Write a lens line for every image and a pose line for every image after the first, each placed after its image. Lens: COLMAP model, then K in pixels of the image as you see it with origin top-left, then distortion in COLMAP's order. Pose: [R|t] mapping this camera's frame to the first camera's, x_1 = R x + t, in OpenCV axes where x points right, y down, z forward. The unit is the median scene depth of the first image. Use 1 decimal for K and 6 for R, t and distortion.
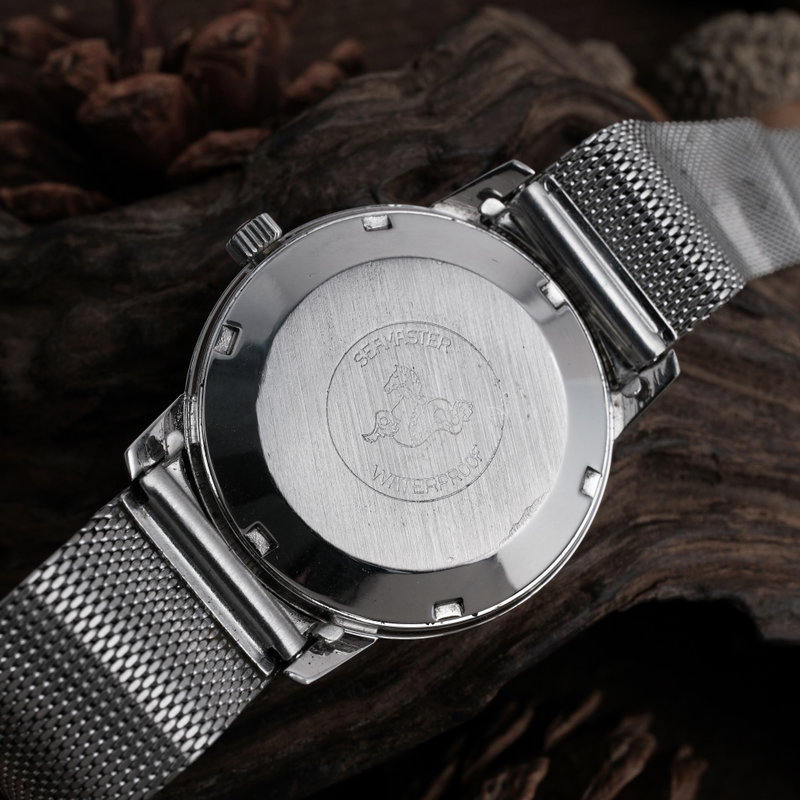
lens RADIAL K [[1539.1, 0, 399.5], [0, 1539.1, 397.2], [0, 0, 1]] dist [0.048031, 0.000000]
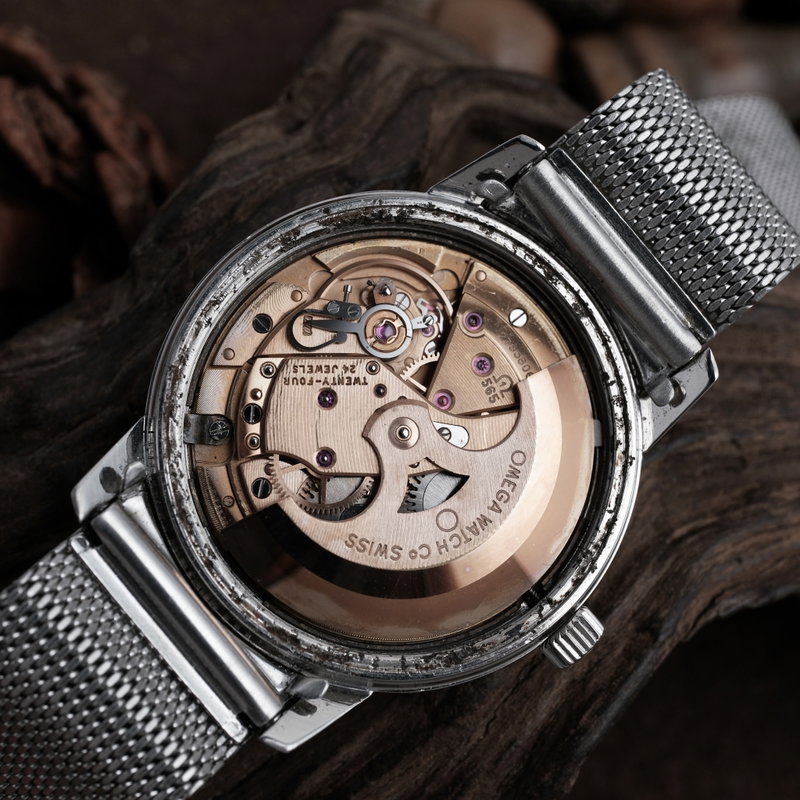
lens RADIAL K [[1539.1, 0, 401.4], [0, 1539.1, 403.2], [0, 0, 1]] dist [0.048031, 0.000000]
pose [[0.962261, -0.261667, 0.074730, -0.041393], [0.261209, 0.965149, 0.016018, -0.047578], [-0.076317, 0.004107, 0.997075, 0.130049]]
